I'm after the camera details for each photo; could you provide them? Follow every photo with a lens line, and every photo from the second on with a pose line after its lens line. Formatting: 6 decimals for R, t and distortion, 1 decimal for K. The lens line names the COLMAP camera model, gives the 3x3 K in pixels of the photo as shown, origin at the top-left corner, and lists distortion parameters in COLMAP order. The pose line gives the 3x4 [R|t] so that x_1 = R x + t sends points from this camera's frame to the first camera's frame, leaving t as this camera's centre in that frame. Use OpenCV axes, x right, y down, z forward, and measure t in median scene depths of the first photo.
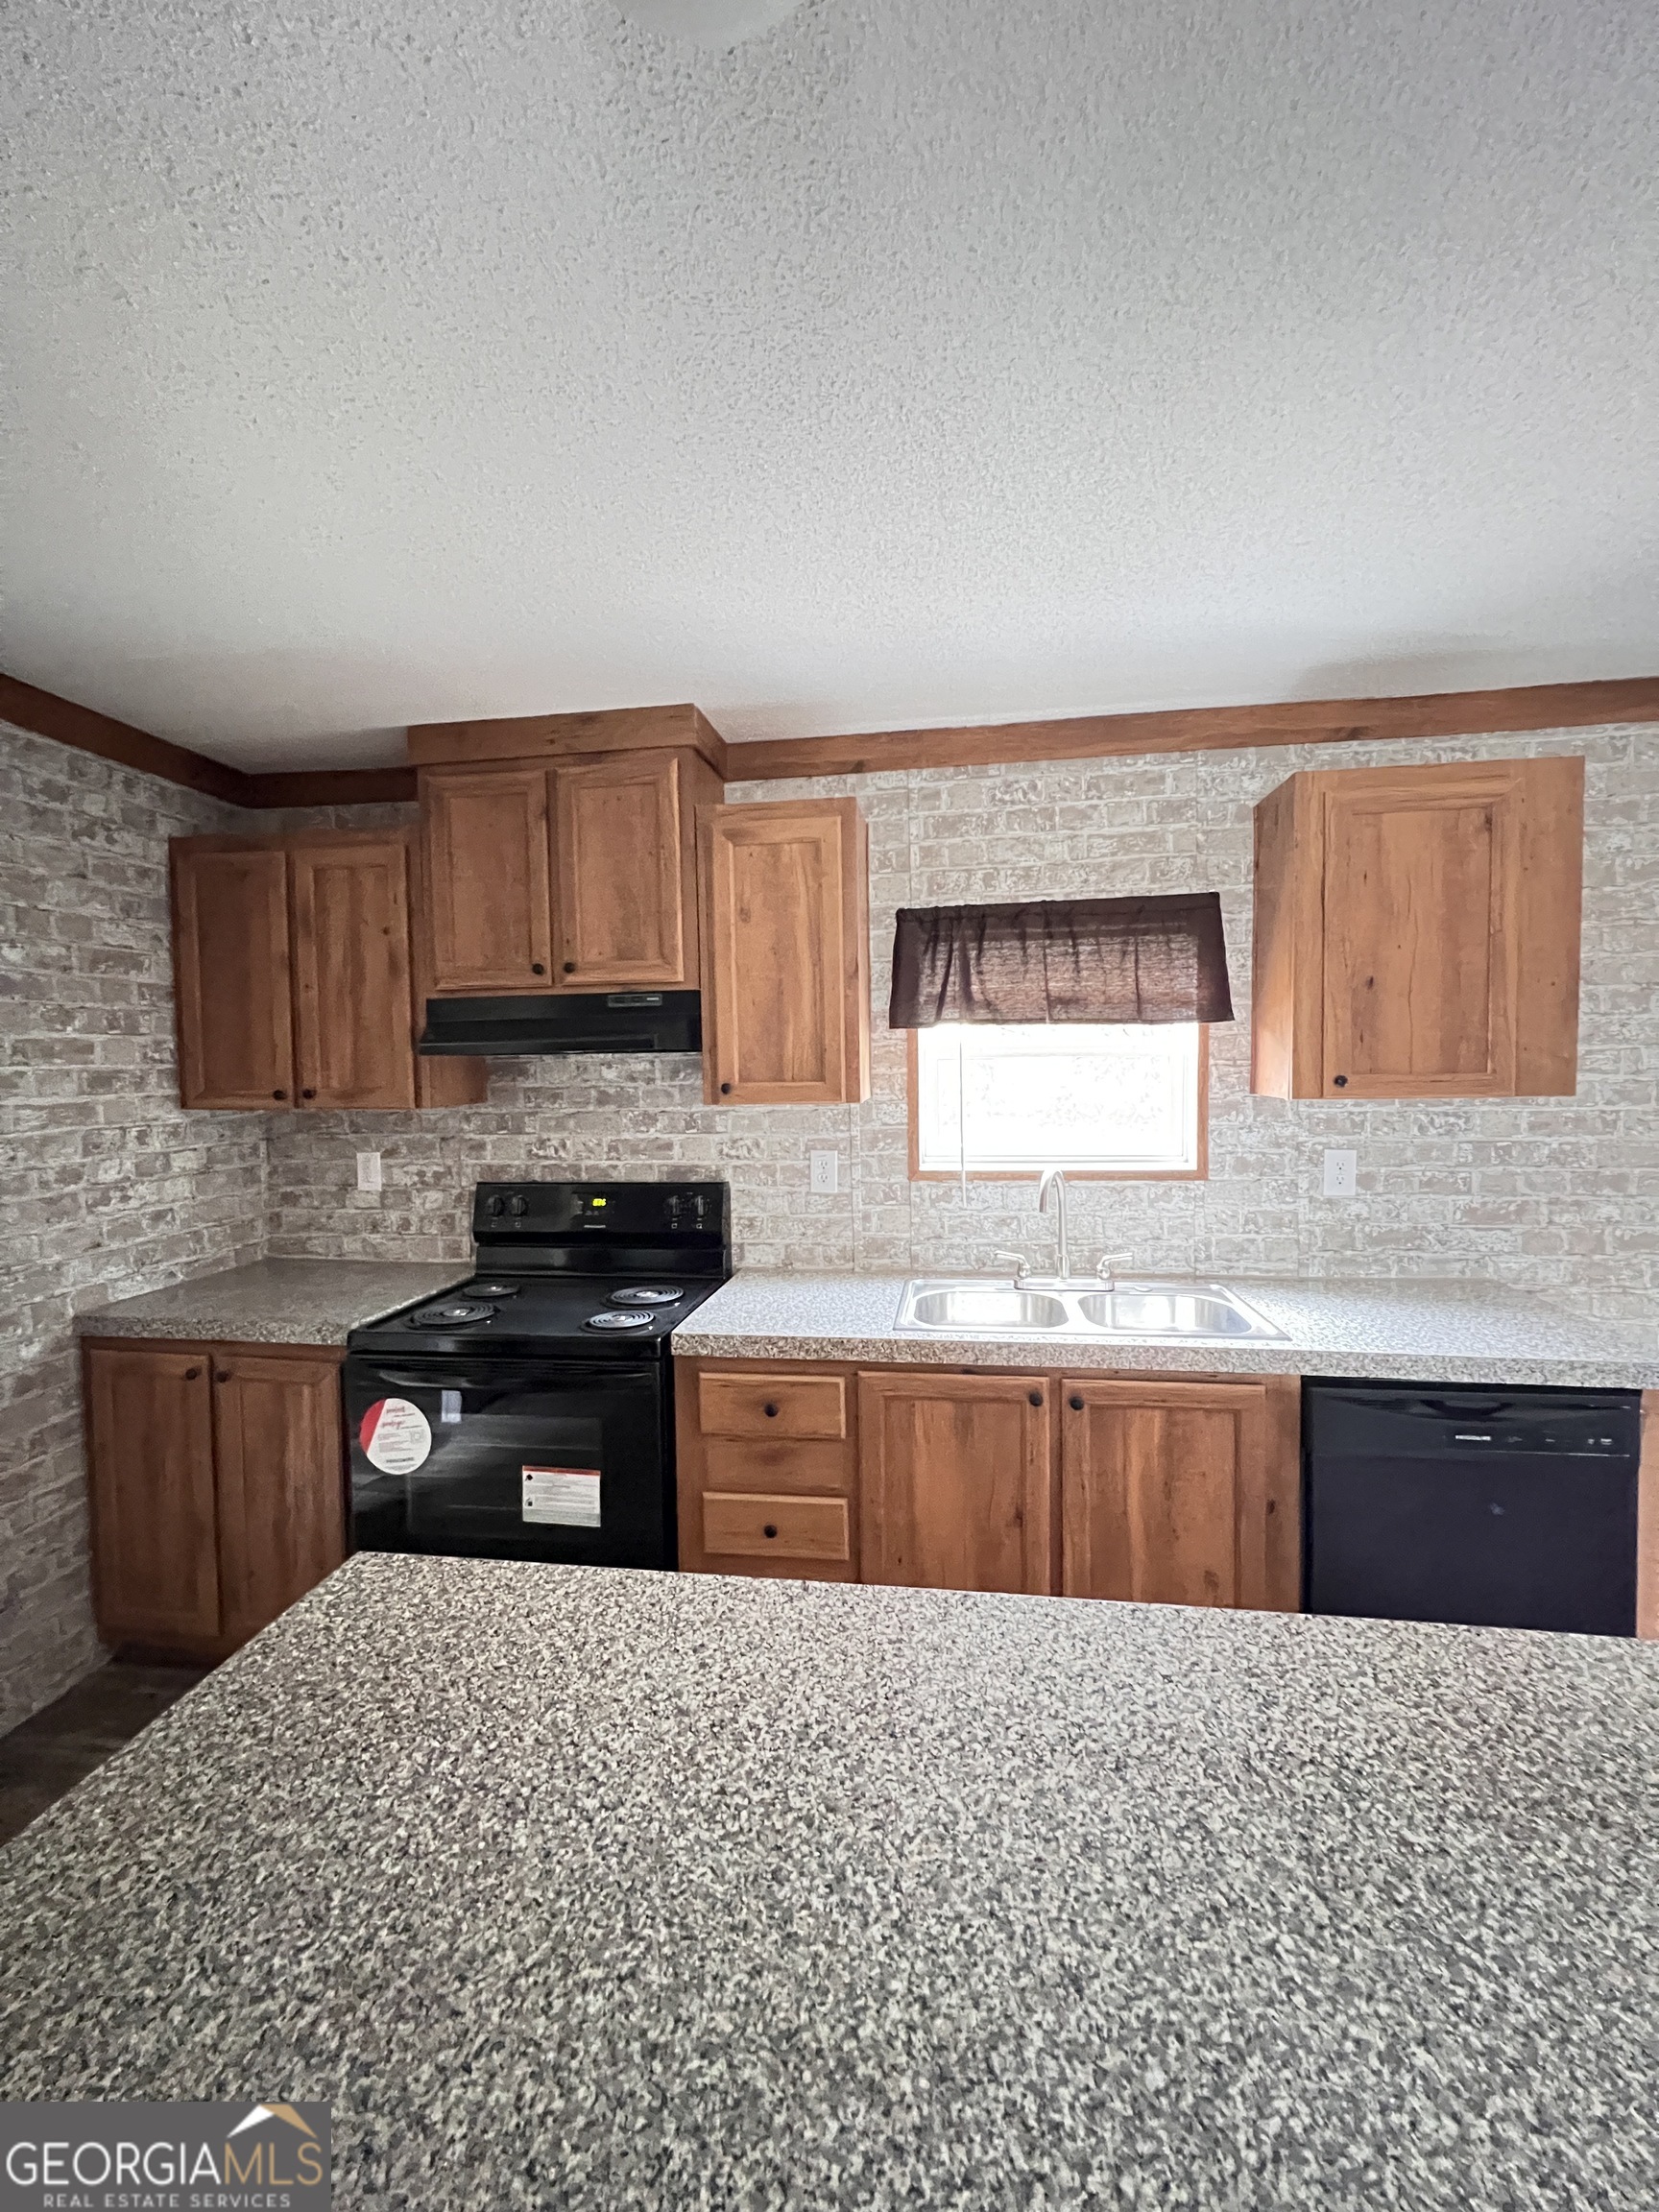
lens RADIAL K [[887.3, 0, 835.4], [0, 887.3, 1101.3], [0, 0, 1]] dist [-0.001866, 0.000830]
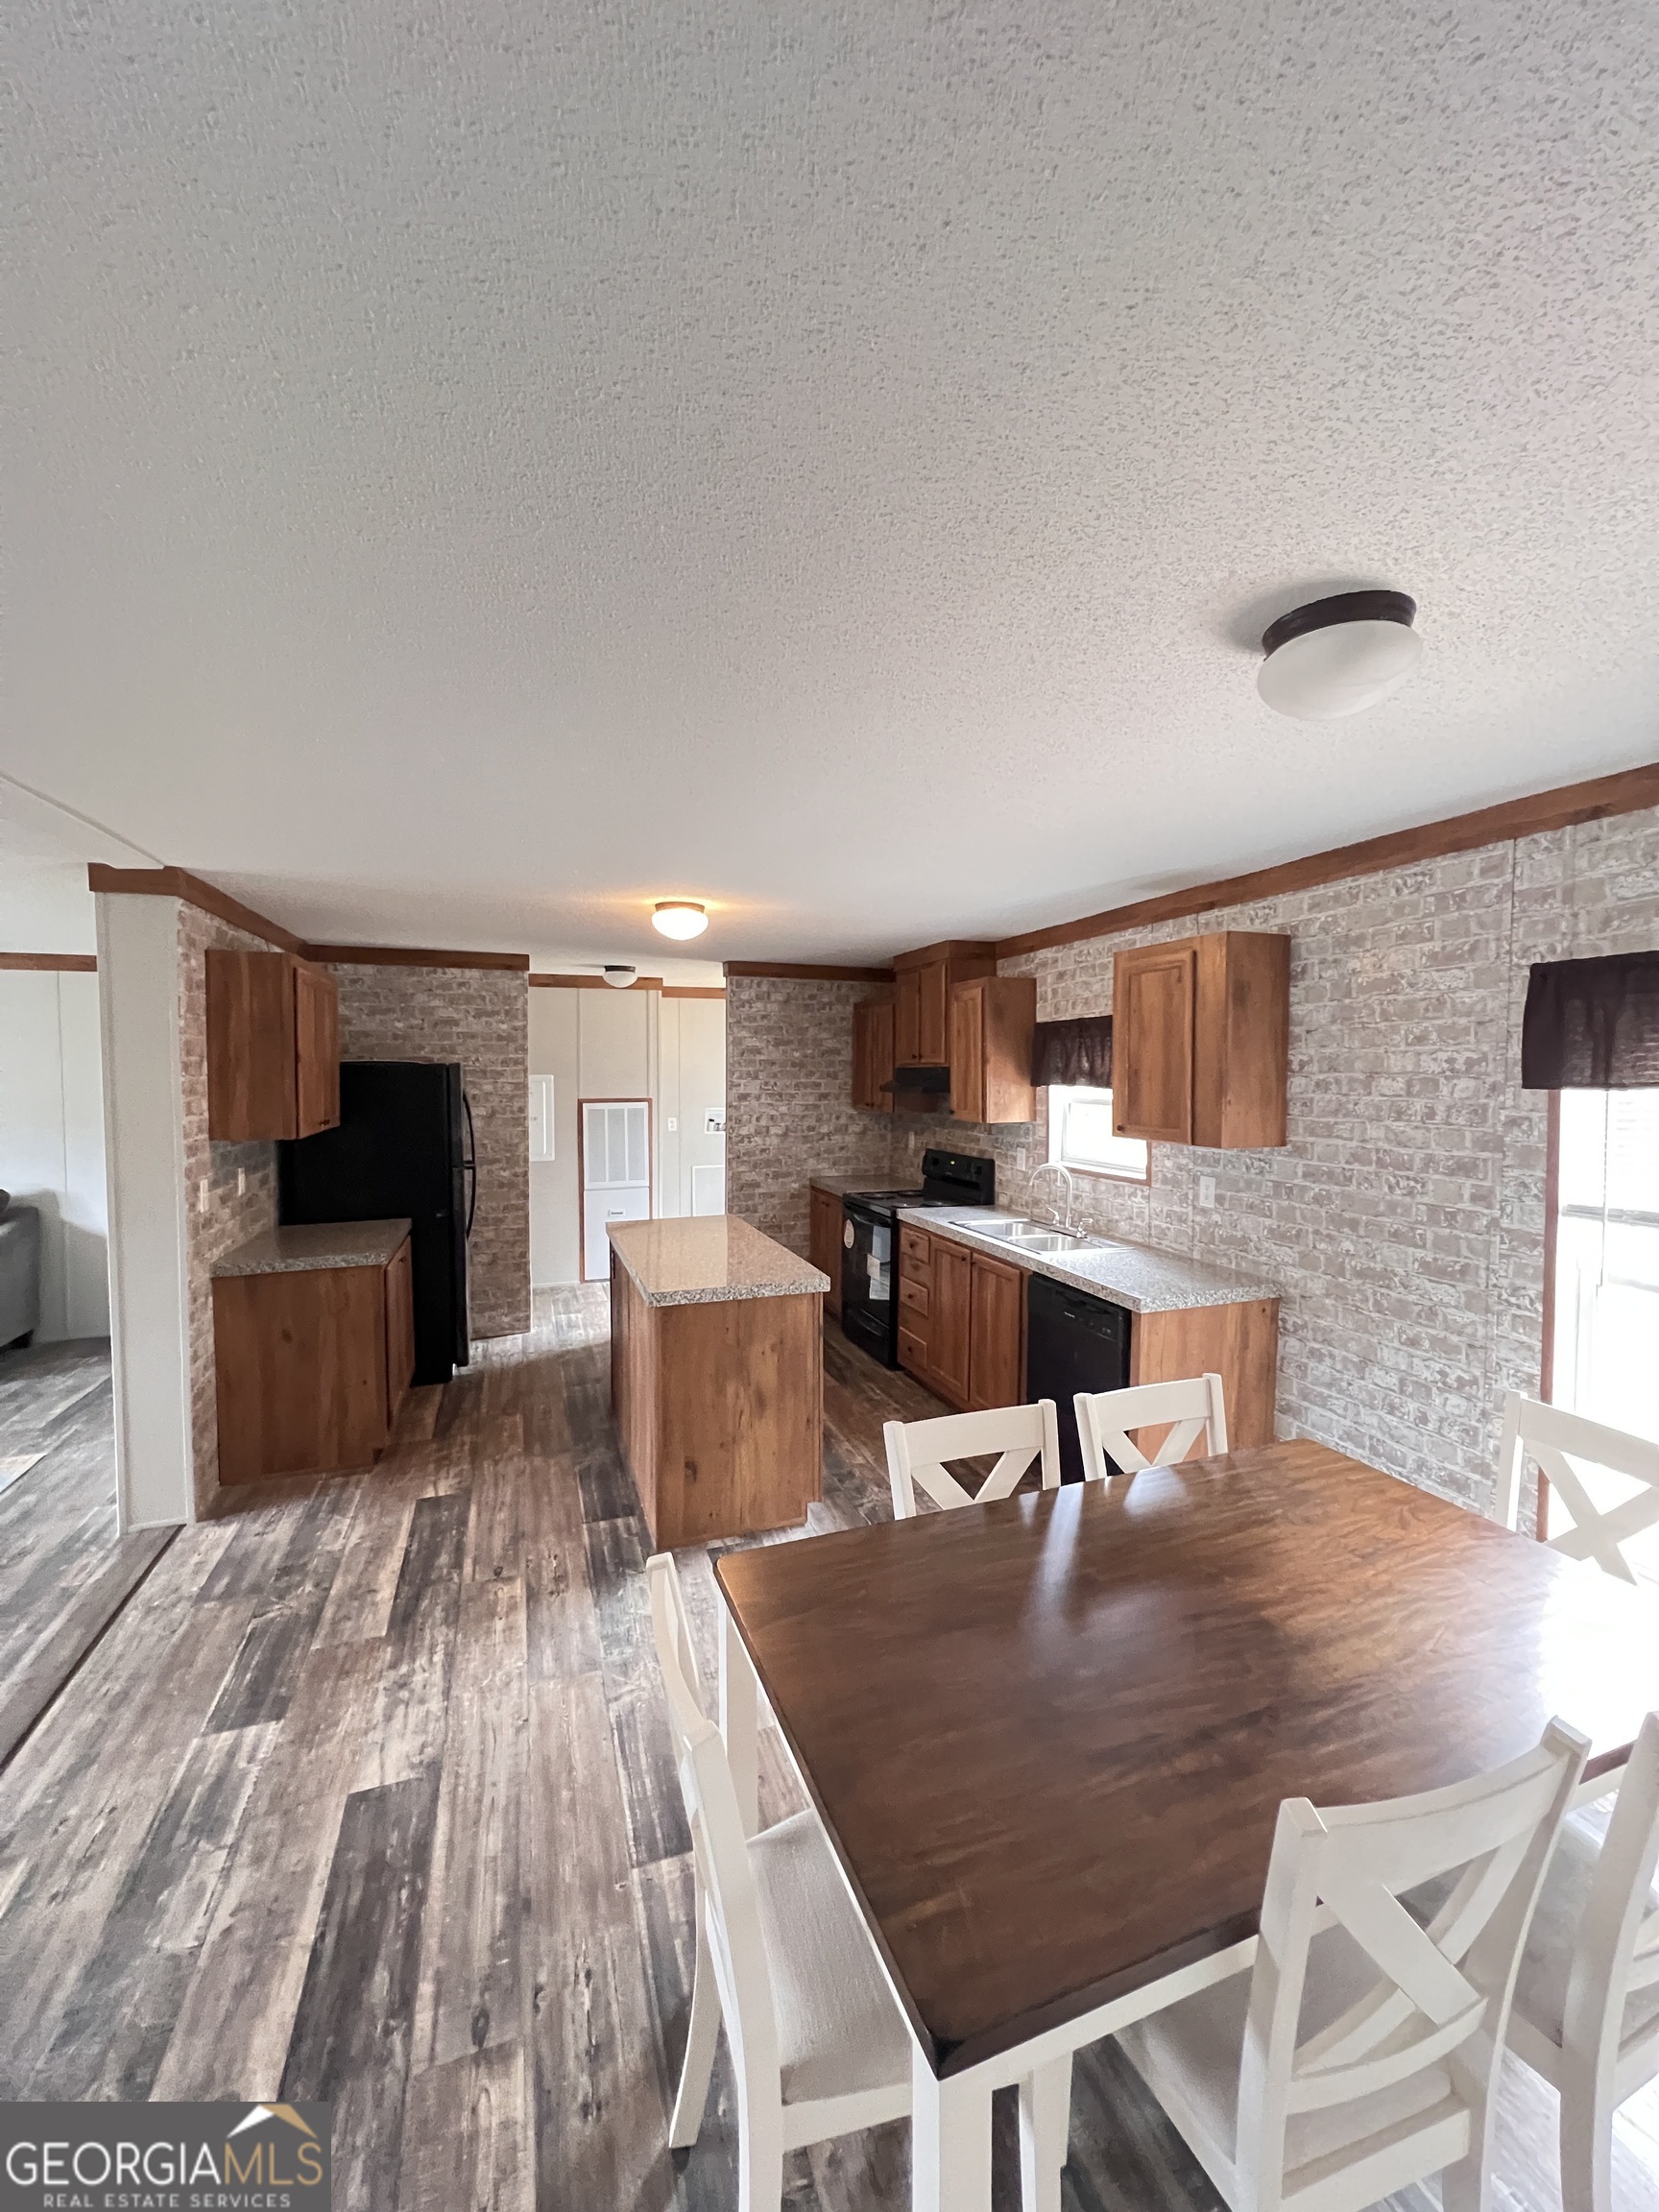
lens RADIAL K [[887.3, 0, 835.4], [0, 887.3, 1101.3], [0, 0, 1]] dist [-0.001866, 0.000830]
pose [[0.471102, 0.048039, -0.880770, 1.616050], [-0.053200, 0.998246, 0.025991, -0.080076], [0.880473, 0.034613, 0.472831, -0.282026]]
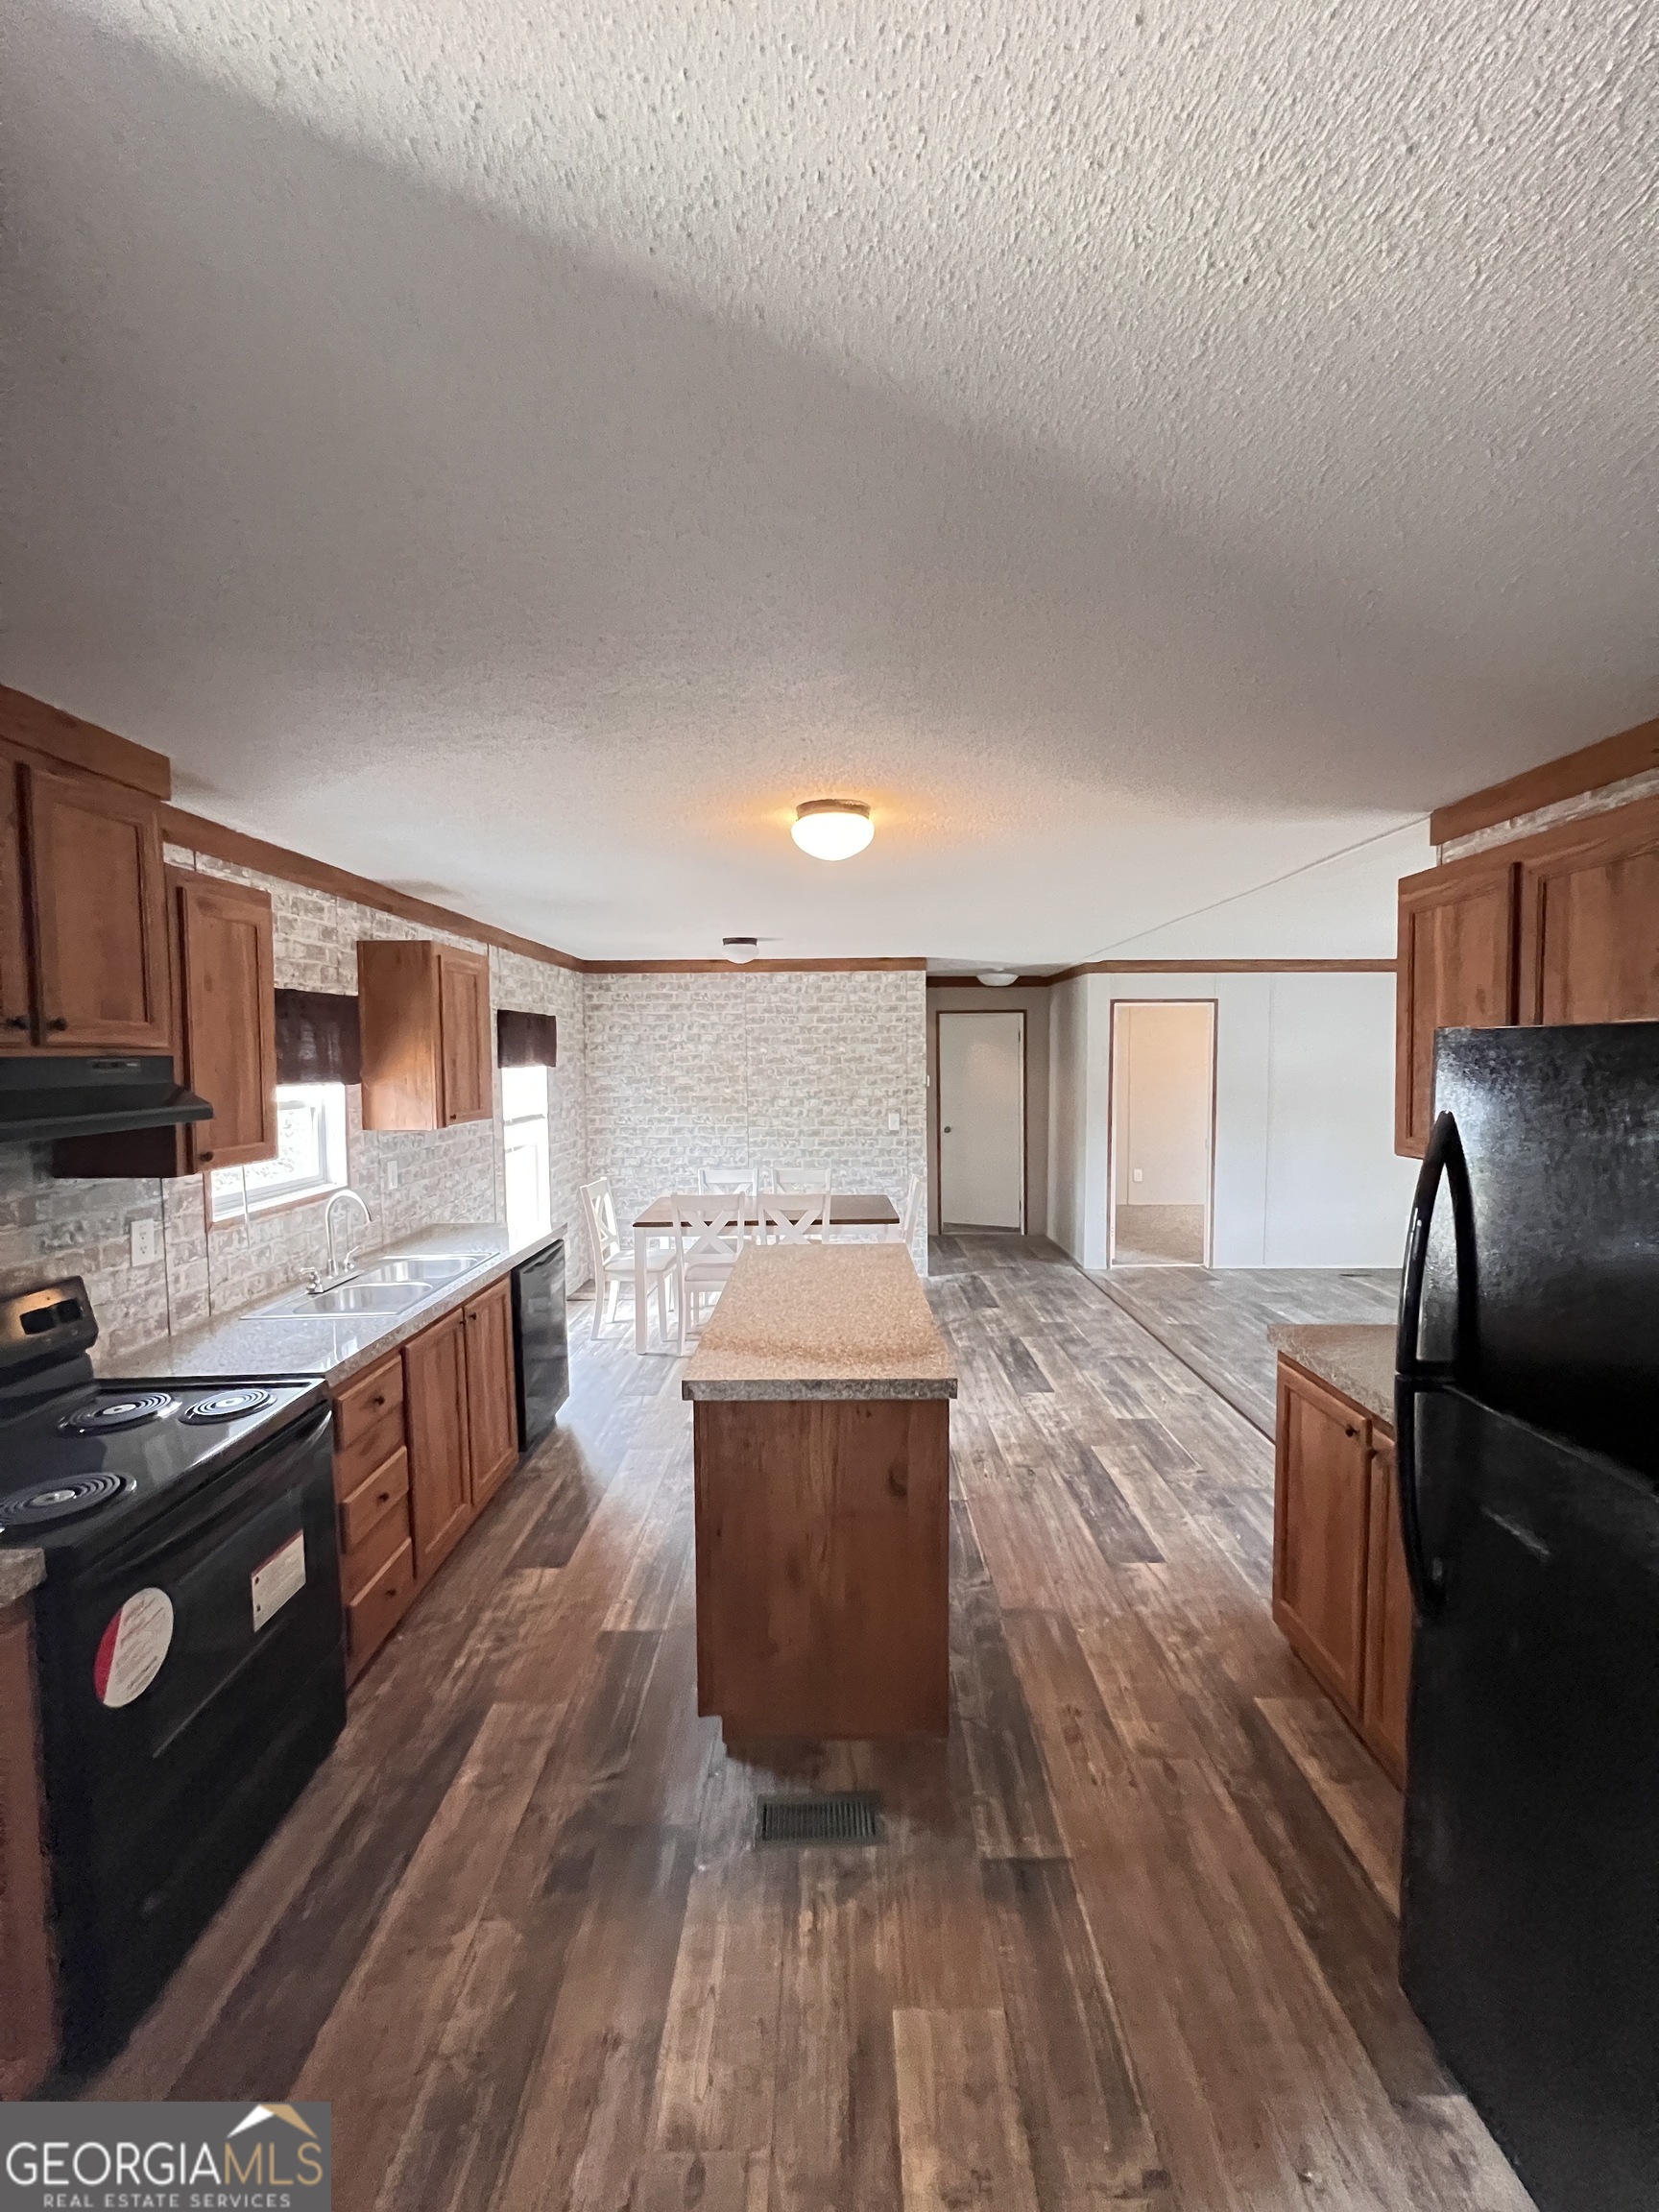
lens RADIAL K [[892.1, 0, 833.5], [0, 892.1, 1107.9], [0, 0, 1]] dist [-0.000529, -0.000054]
pose [[-0.142333, -0.038049, 0.989087, -1.164686], [0.061884, 0.996964, 0.047257, -0.070267], [-0.987882, 0.067935, -0.139546, 0.428605]]
